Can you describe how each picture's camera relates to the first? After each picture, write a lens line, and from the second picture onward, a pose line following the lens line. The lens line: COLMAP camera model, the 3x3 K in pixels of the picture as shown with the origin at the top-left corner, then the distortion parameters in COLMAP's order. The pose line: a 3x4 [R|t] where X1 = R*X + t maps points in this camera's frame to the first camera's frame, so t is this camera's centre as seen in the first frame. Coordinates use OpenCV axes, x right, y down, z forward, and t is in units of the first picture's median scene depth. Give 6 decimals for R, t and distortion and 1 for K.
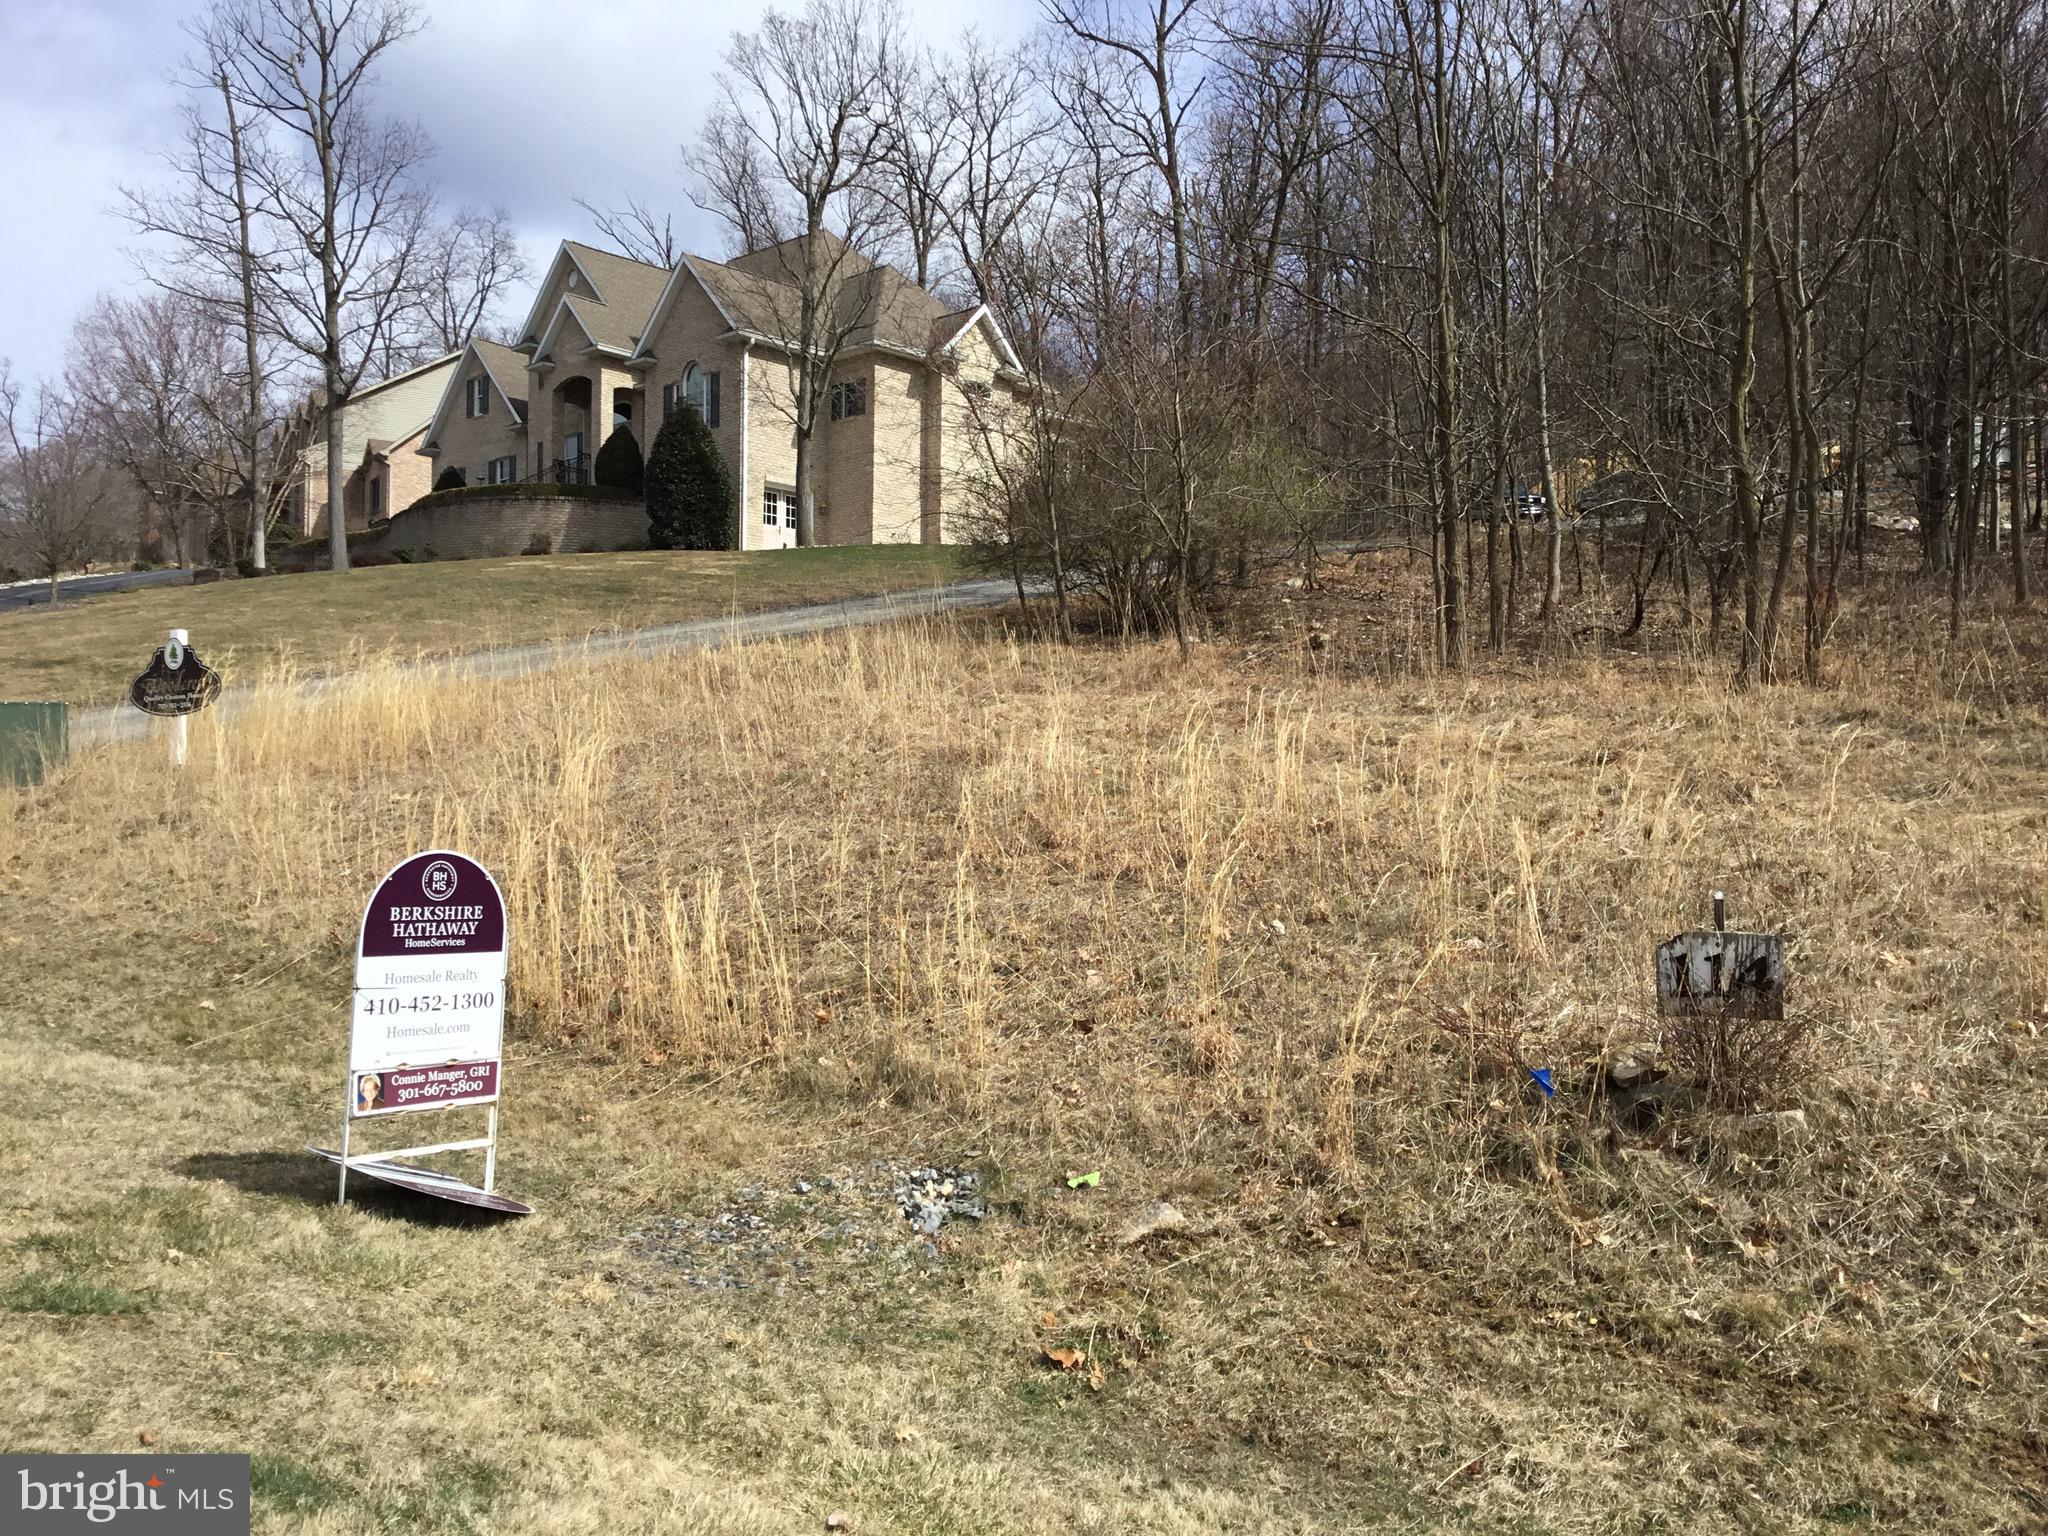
lens RADIAL K [[1937.7, 0, 1024.0], [0, 1937.7, 768.0], [0, 0, 1]] dist [0.100127, -0.214759]
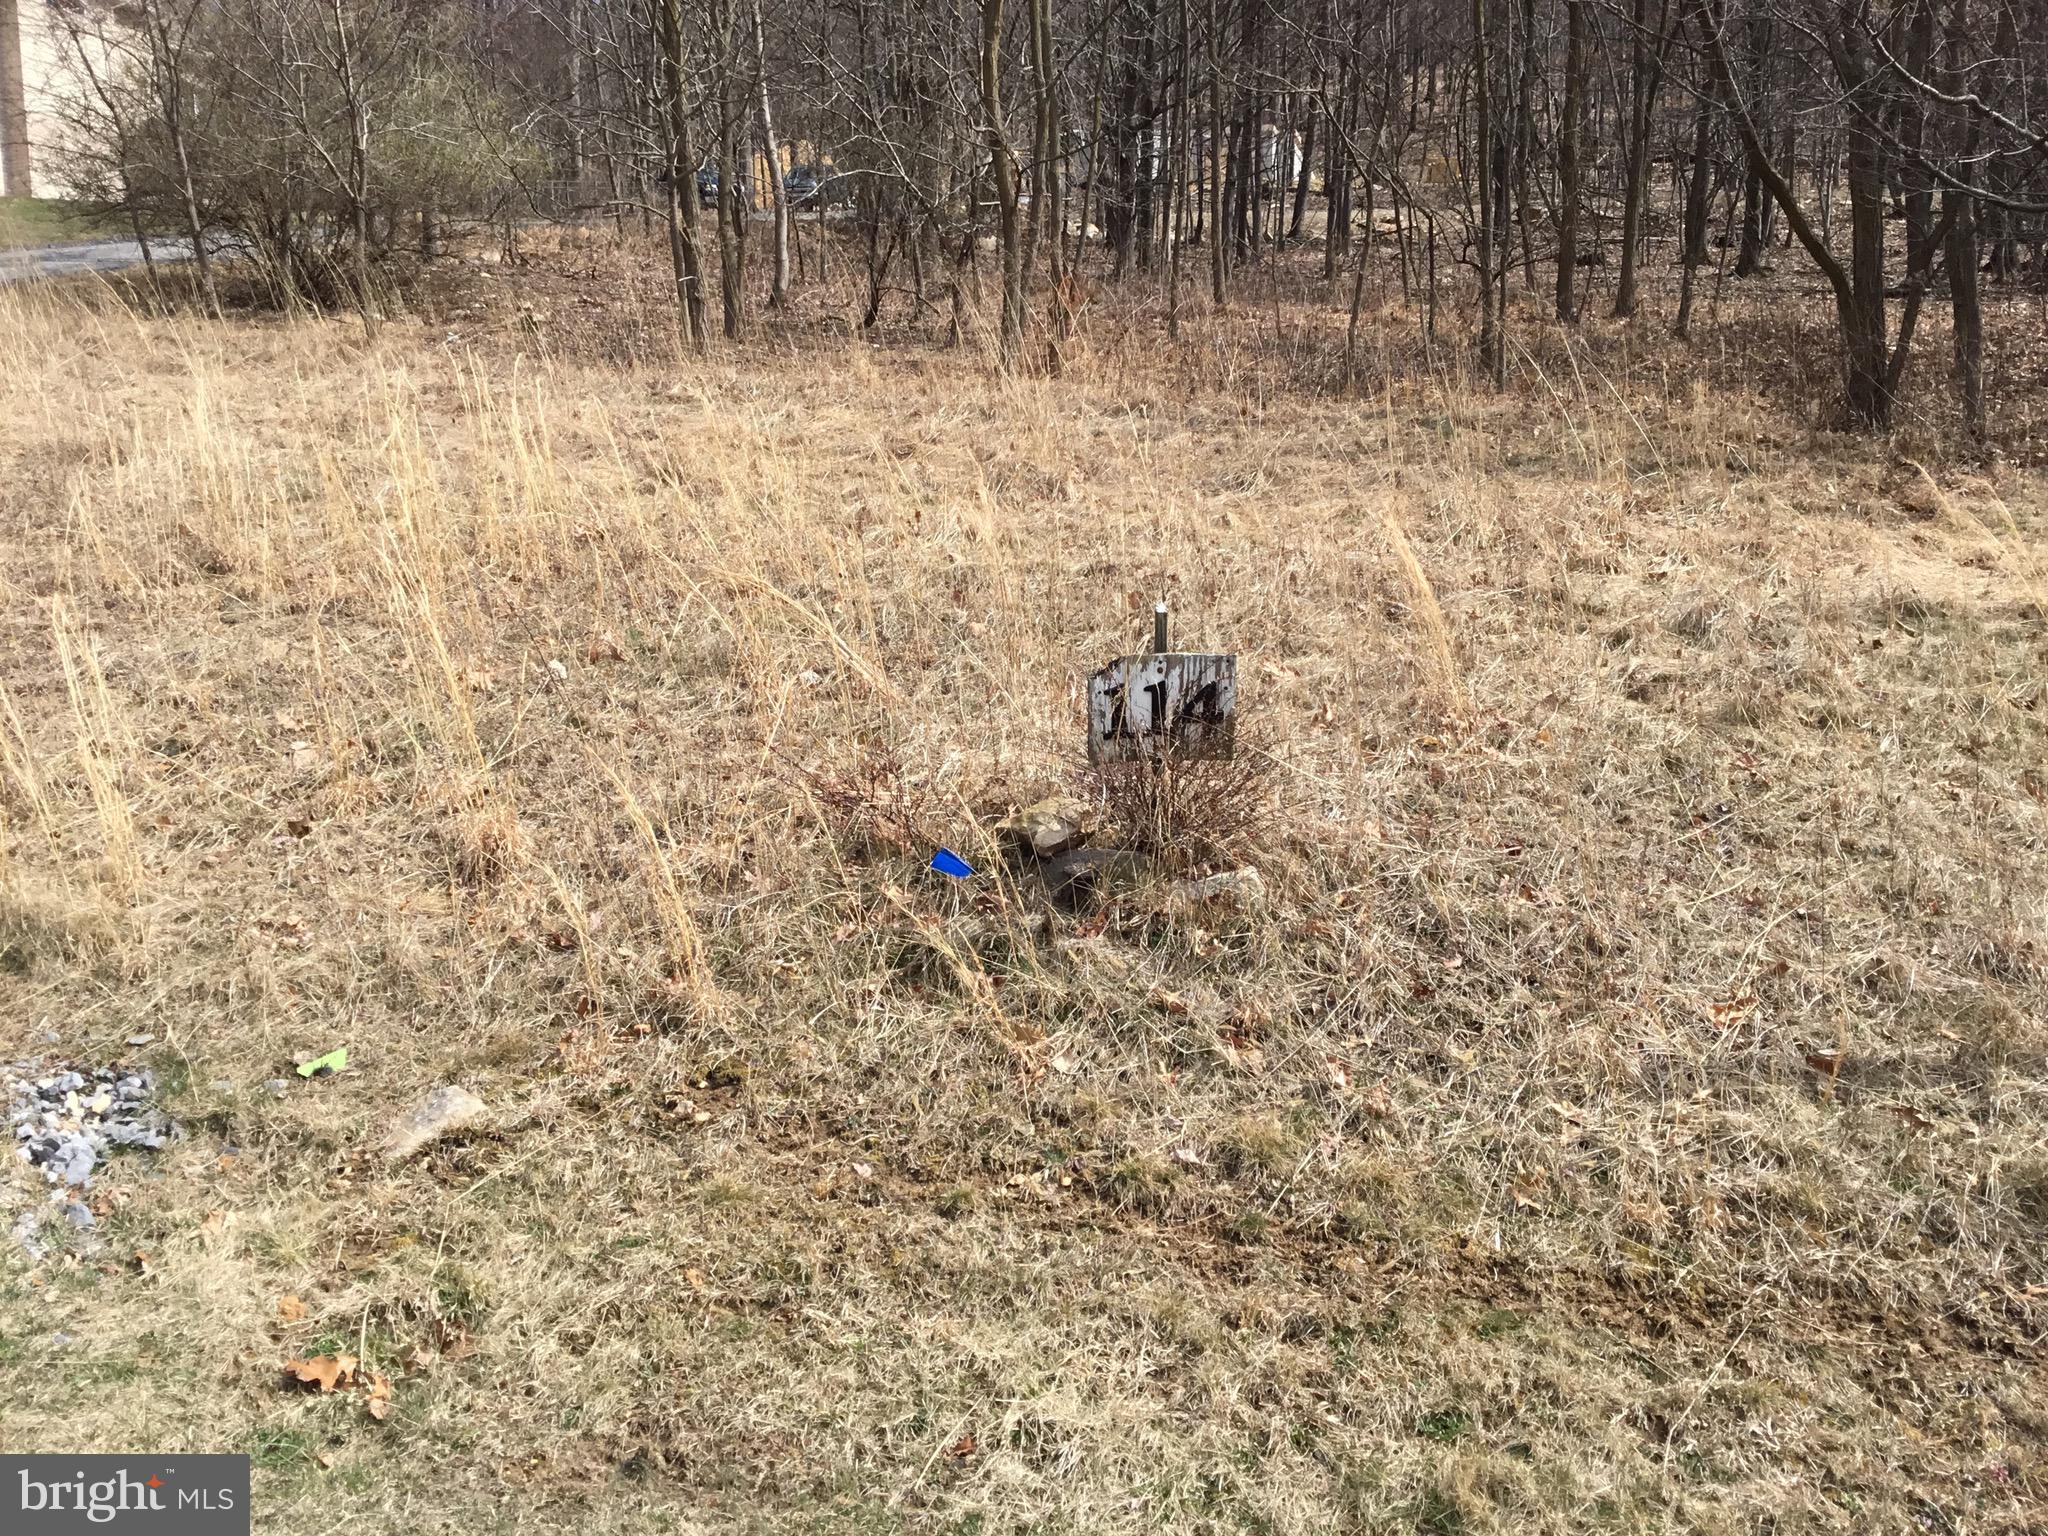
lens RADIAL K [[1955.7, 0, 1024.0], [0, 1955.7, 768.0], [0, 0, 1]] dist [0.142865, -0.333944]
pose [[0.919010, -0.071273, 0.387738, -0.005584], [0.014423, 0.988942, 0.147599, 0.012343], [-0.393970, -0.130053, 0.909876, 0.313609]]
